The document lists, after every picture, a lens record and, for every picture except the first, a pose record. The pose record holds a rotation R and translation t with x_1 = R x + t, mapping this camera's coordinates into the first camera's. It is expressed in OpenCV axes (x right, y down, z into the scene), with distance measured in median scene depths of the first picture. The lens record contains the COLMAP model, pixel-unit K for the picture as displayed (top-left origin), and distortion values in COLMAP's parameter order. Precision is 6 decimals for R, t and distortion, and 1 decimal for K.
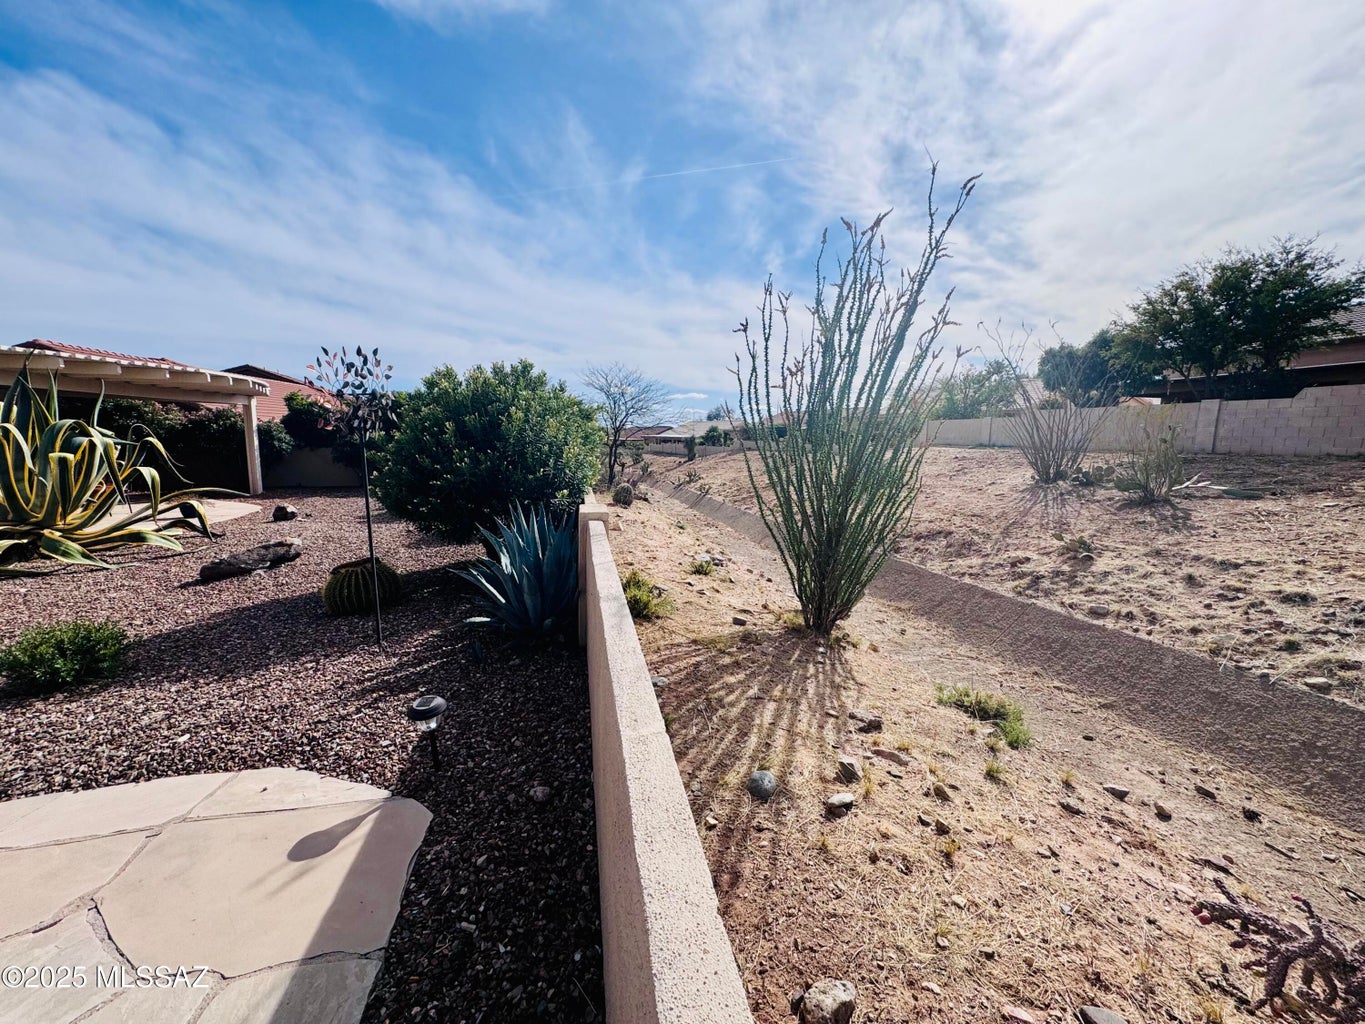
lens RADIAL K [[539.7, 0, 685.9], [0, 539.7, 514.7], [0, 0, 1]] dist [-0.003229, 0.000120]
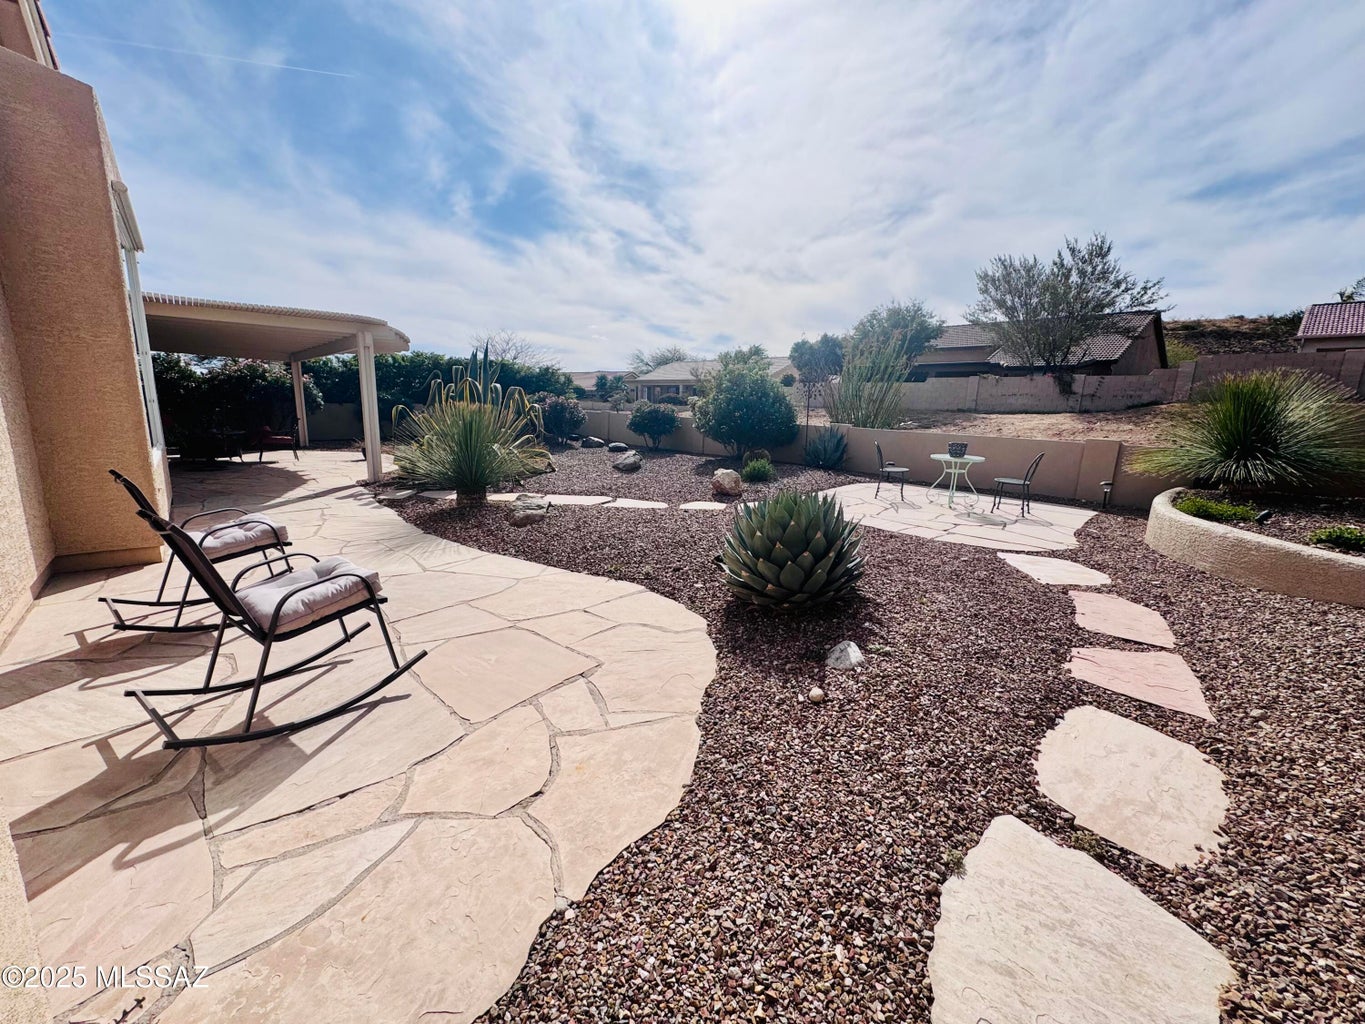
lens RADIAL K [[539.7, 0, 680.9], [0, 539.7, 508.6], [0, 0, 1]] dist [-0.003229, 0.000120]
pose [[0.861740, -0.091265, 0.499073, -0.122887], [0.059332, 0.995066, 0.079519, 0.007858], [-0.503868, -0.038914, 0.862903, -0.055402]]
